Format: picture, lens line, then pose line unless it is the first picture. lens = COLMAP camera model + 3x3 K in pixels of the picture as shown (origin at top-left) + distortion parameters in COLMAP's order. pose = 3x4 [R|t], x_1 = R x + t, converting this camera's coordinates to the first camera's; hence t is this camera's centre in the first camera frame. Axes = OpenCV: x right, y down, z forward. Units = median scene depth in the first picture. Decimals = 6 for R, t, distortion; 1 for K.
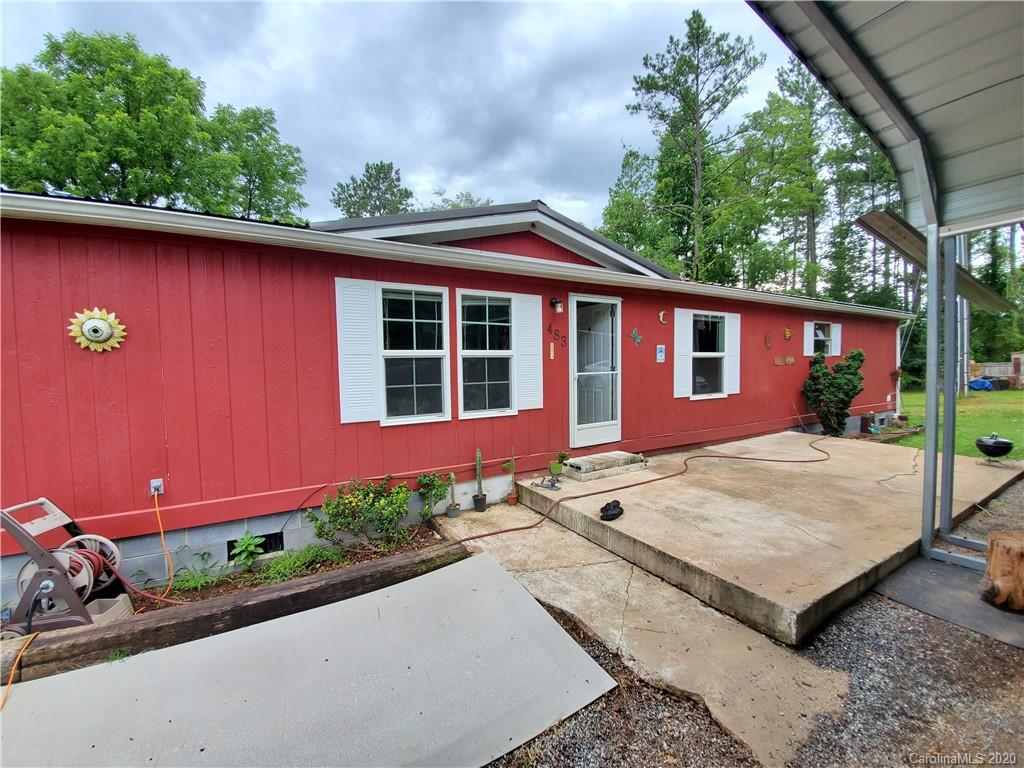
lens RADIAL K [[406.0, 0, 509.6], [0, 406.0, 387.6], [0, 0, 1]] dist [0.012334, -0.016308]
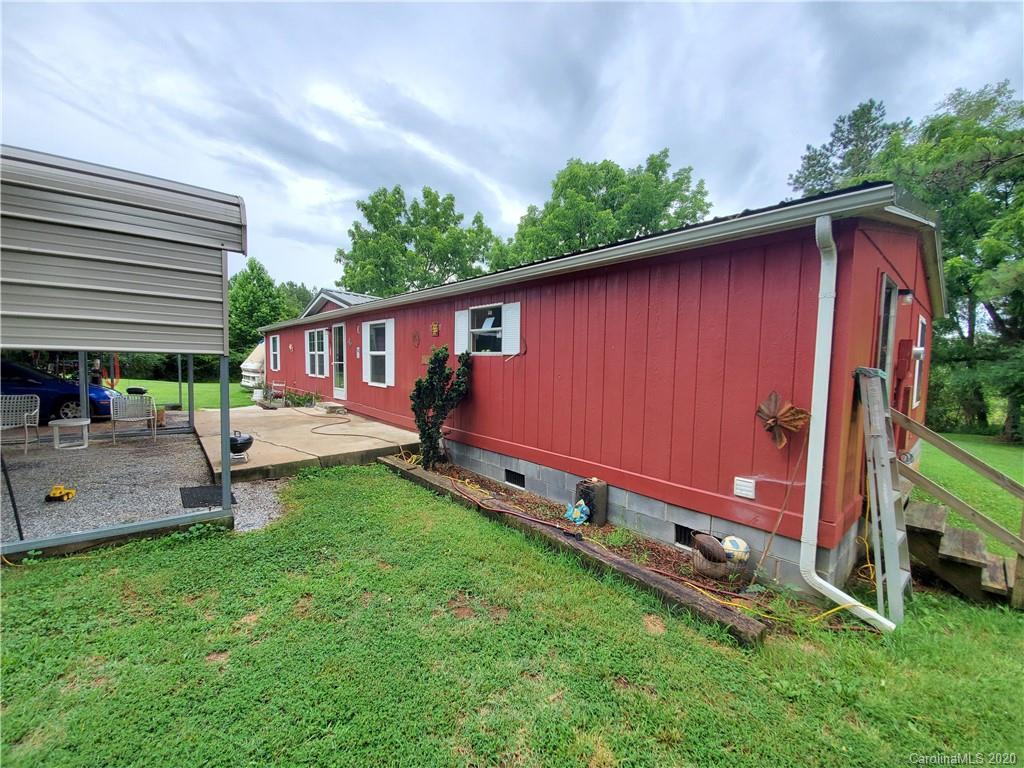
lens RADIAL K [[406.0, 0, 509.6], [0, 406.0, 387.6], [0, 0, 1]] dist [0.012334, -0.016308]
pose [[0.188219, 0.084150, -0.978515, 2.039201], [-0.076124, 0.994575, 0.070888, -0.104560], [0.979172, 0.061146, 0.193604, 1.270489]]
